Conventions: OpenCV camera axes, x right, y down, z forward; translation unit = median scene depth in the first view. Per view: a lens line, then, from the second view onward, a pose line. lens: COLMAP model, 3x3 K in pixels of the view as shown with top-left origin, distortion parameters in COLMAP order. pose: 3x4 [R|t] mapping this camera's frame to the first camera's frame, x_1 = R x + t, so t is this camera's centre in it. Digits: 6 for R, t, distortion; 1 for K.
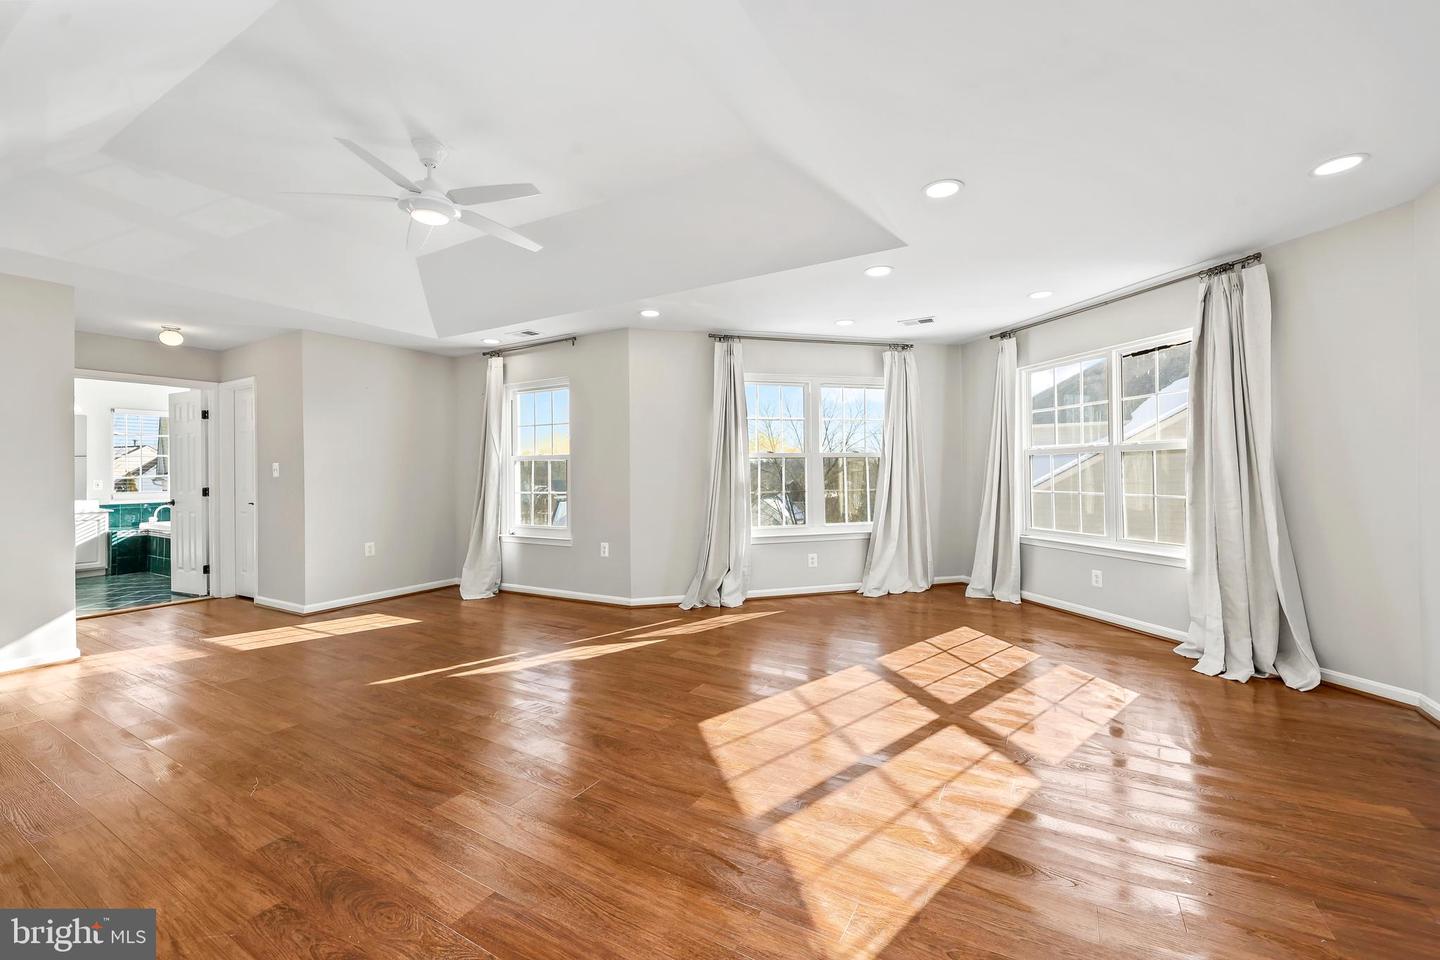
lens RADIAL K [[585.3, 0, 731.0], [0, 585.3, 467.8], [0, 0, 1]] dist [-0.001853, 0.000033]
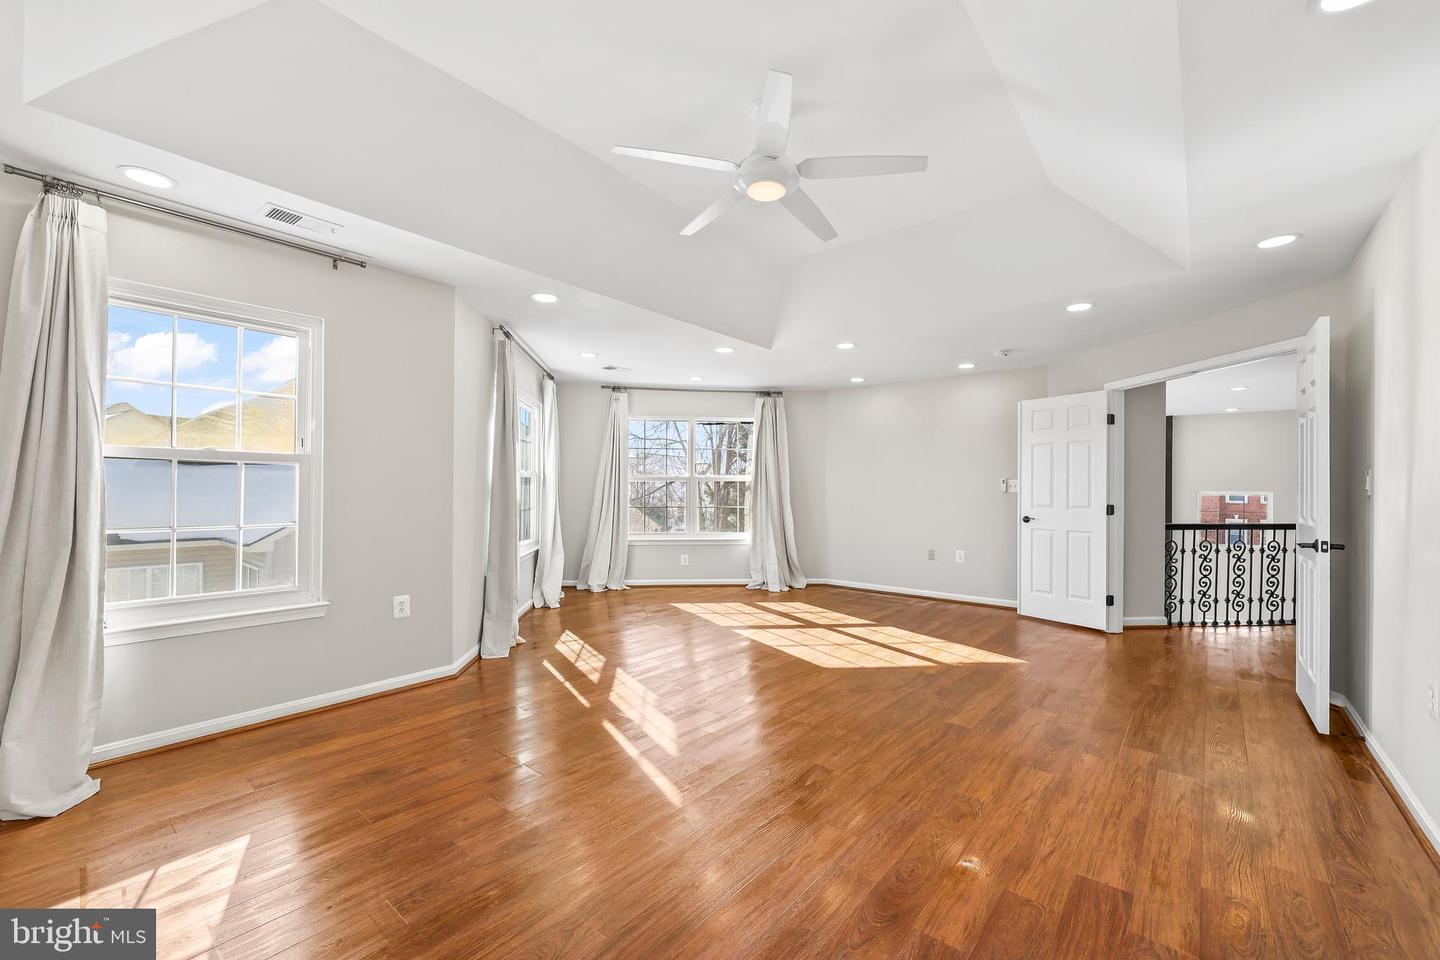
lens RADIAL K [[585.3, 0, 730.2], [0, 585.3, 484.3], [0, 0, 1]] dist [-0.001853, 0.000033]
pose [[0.165007, 0.023653, 0.986009, -1.154886], [-0.016244, 0.999642, -0.021262, 0.018254], [-0.986159, -0.012508, 0.165332, 0.769344]]
